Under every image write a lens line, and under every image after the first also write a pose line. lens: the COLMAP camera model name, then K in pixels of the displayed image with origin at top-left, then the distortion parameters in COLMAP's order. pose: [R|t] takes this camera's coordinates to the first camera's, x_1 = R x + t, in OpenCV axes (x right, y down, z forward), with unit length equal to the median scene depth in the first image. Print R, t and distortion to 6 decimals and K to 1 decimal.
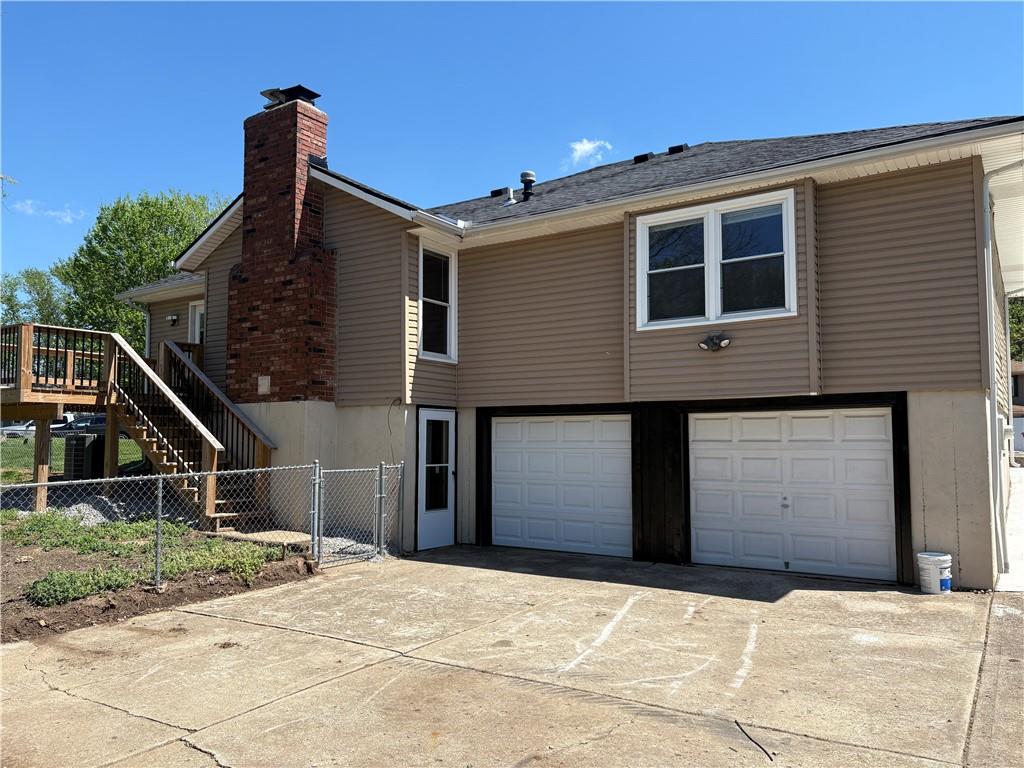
lens RADIAL K [[779.8, 0, 507.6], [0, 779.8, 387.6], [0, 0, 1]] dist [0.028468, -0.026715]
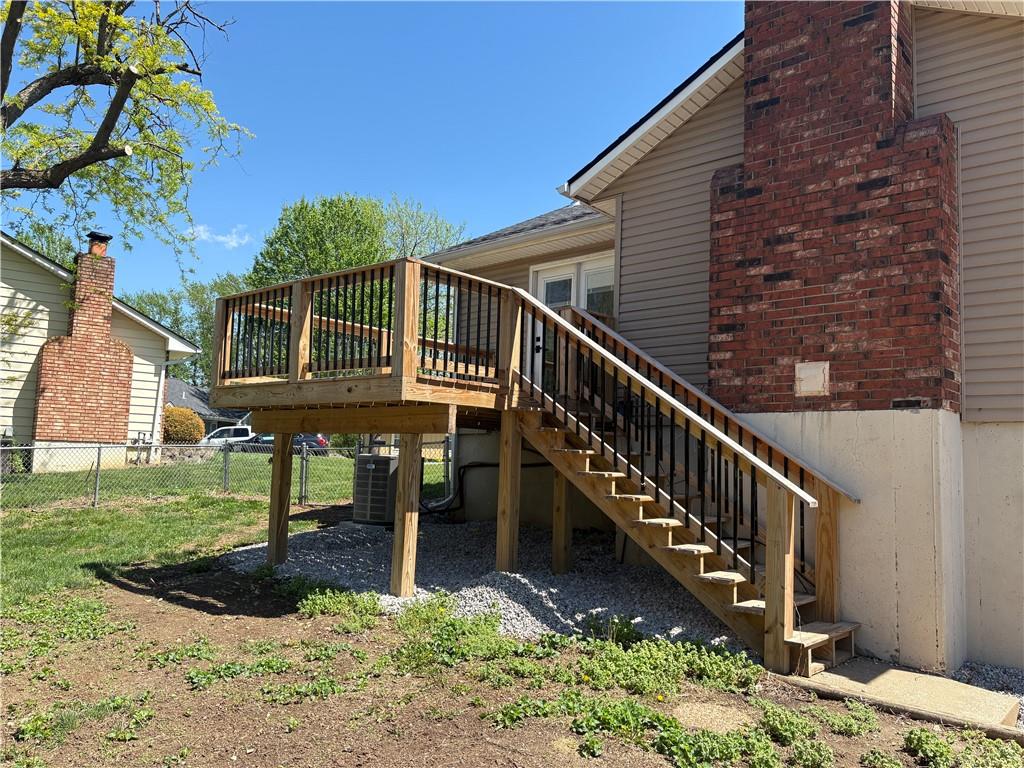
lens RADIAL K [[779.8, 0, 516.2], [0, 779.8, 383.3], [0, 0, 1]] dist [0.028468, -0.026715]
pose [[0.990750, 0.016152, -0.134737, -0.438022], [-0.020587, 0.999289, -0.031589, 0.020631], [0.134131, 0.034071, 0.990378, 0.442313]]
